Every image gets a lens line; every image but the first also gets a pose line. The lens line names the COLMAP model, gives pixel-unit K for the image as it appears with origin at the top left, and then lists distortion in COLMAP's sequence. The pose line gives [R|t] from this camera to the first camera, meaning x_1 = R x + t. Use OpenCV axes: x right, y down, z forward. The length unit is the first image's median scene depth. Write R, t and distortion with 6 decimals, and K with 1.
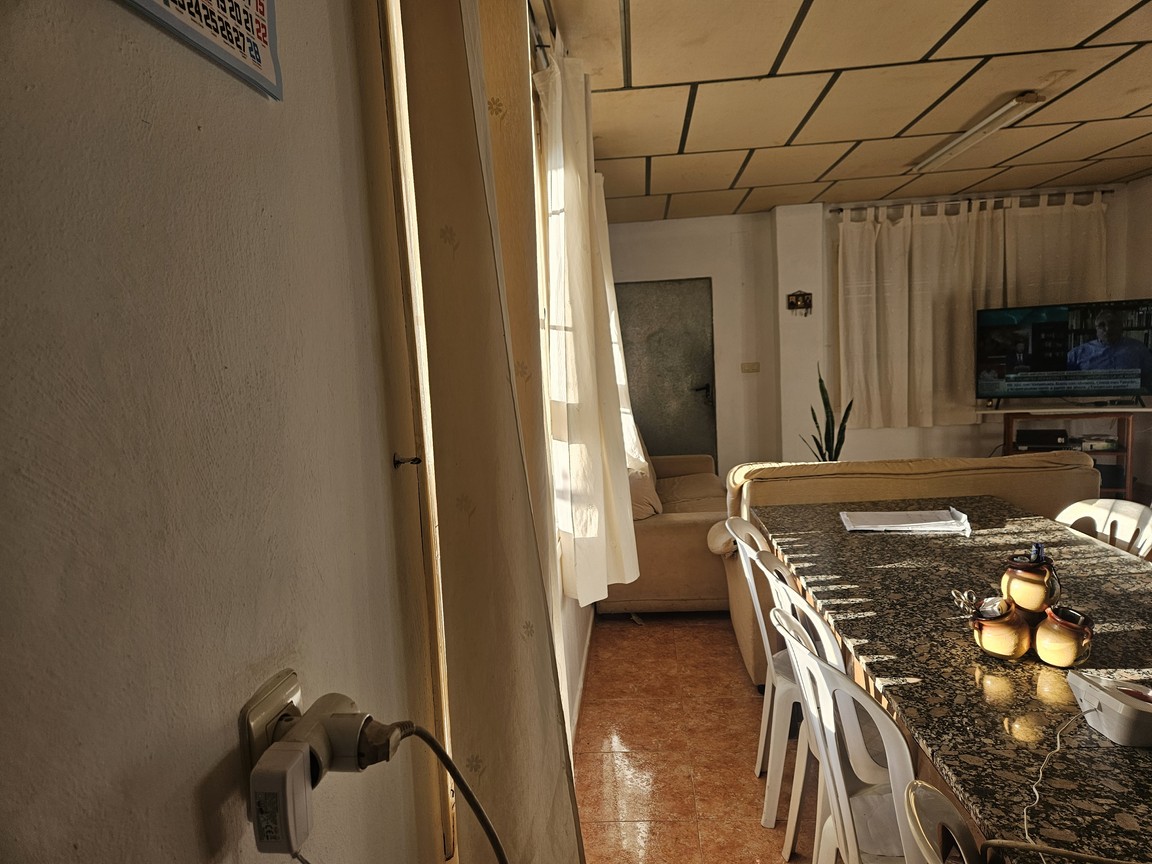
lens RADIAL K [[761.3, 0, 577.8], [0, 761.3, 431.0], [0, 0, 1]] dist [0.065019, -0.058680]
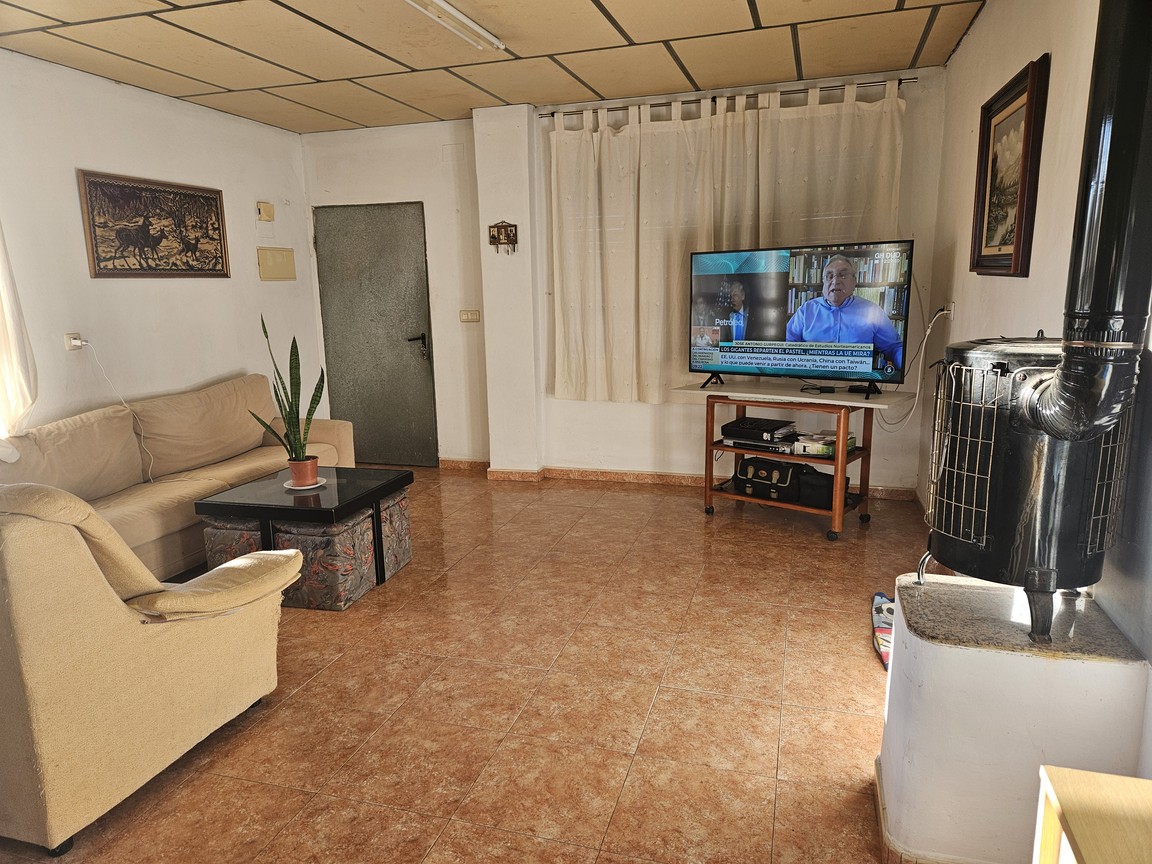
lens RADIAL K [[761.3, 0, 576.2], [0, 761.3, 430.6], [0, 0, 1]] dist [0.065019, -0.058680]
pose [[0.972127, 0.075972, -0.221806, 0.560257], [-0.055941, 0.993881, 0.095241, -0.048100], [0.227684, -0.080178, 0.970428, 0.236968]]
